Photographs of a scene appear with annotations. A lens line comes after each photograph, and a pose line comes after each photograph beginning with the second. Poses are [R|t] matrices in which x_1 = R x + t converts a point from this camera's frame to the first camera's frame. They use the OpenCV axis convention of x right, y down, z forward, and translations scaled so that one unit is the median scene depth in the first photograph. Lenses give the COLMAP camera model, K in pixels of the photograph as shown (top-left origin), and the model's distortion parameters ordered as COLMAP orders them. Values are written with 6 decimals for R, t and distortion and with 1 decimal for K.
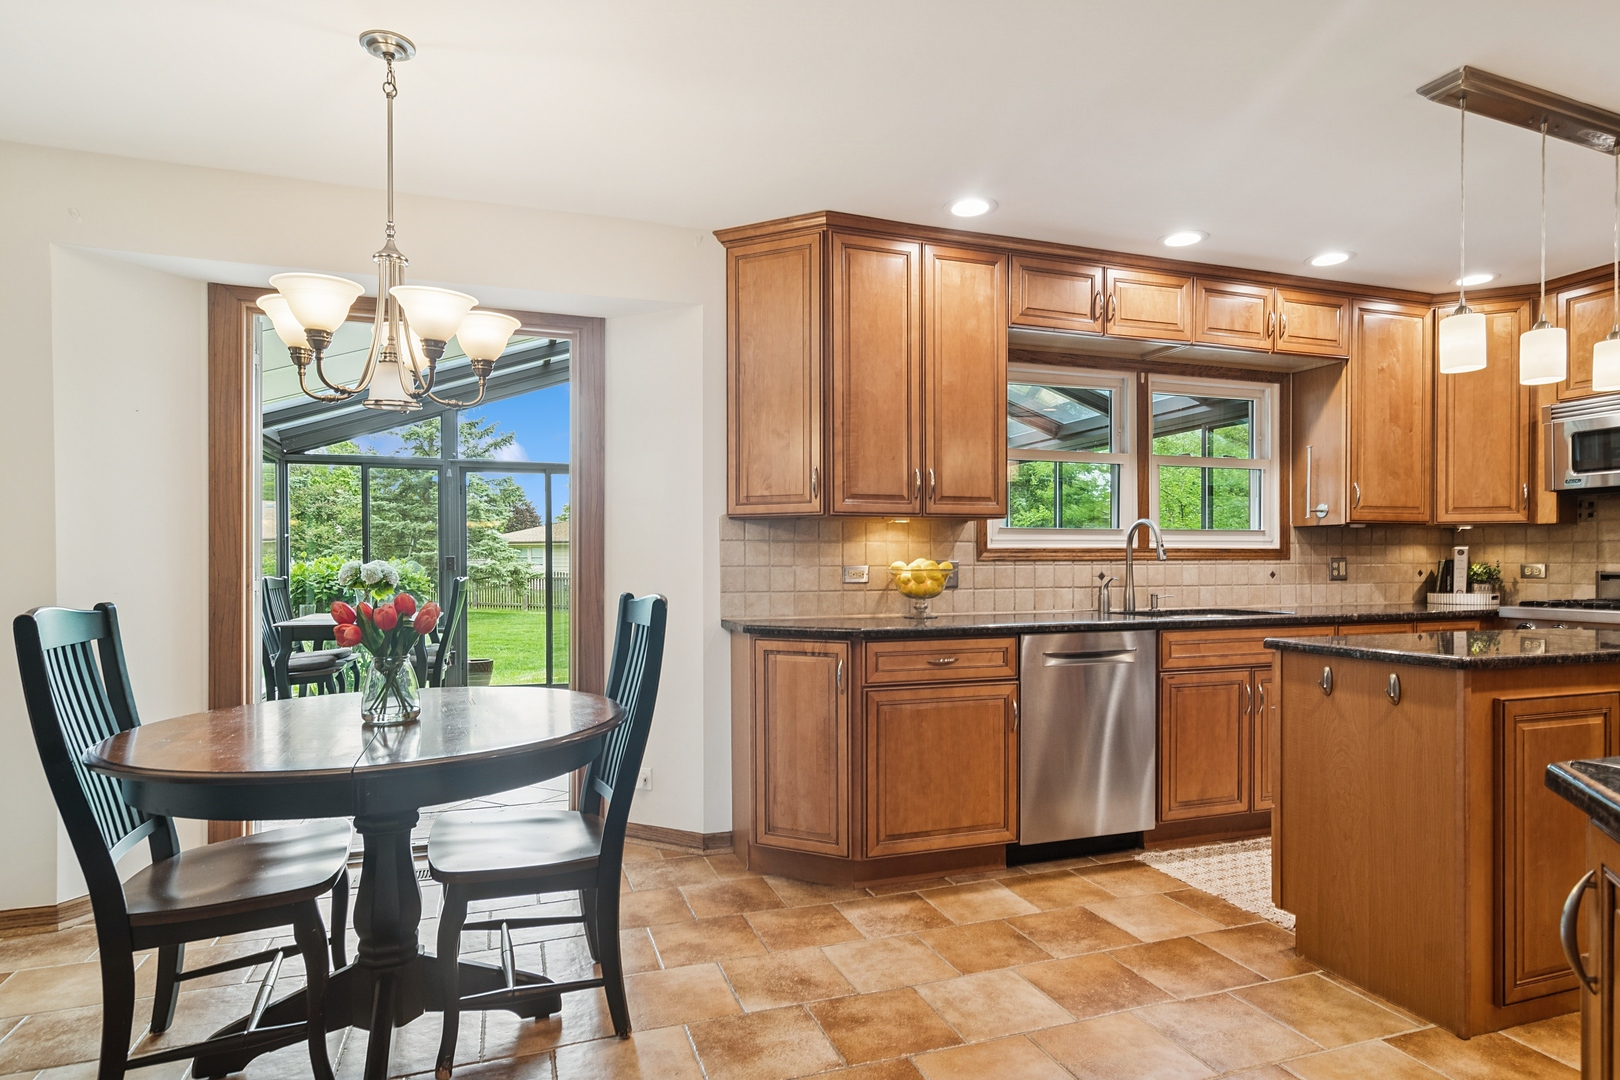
lens RADIAL K [[890.7, 0, 801.4], [0, 890.7, 569.4], [0, 0, 1]] dist [-0.004411, 0.003531]
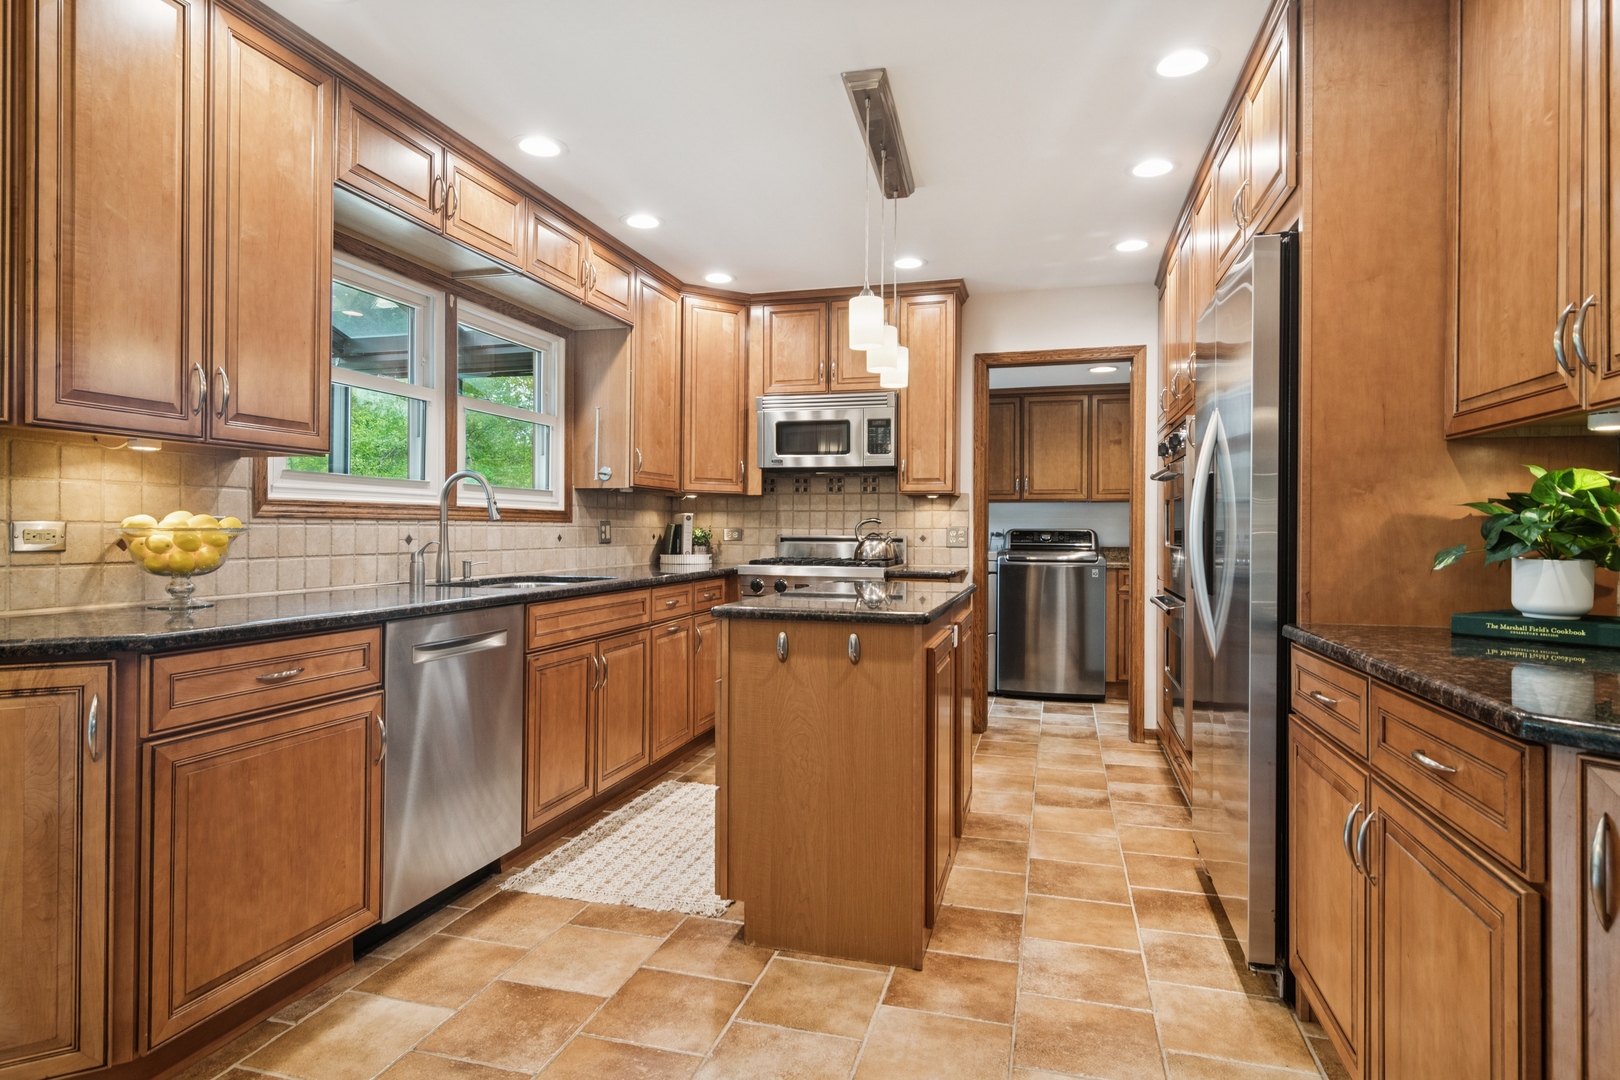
lens RADIAL K [[890.7, 0, 806.4], [0, 890.7, 528.1], [0, 0, 1]] dist [-0.004411, 0.003531]
pose [[0.567899, 0.009113, 0.823048, -0.132900], [-0.002937, 0.999955, -0.009045, 0.004088], [-0.823093, 0.002719, 0.567900, 0.307739]]
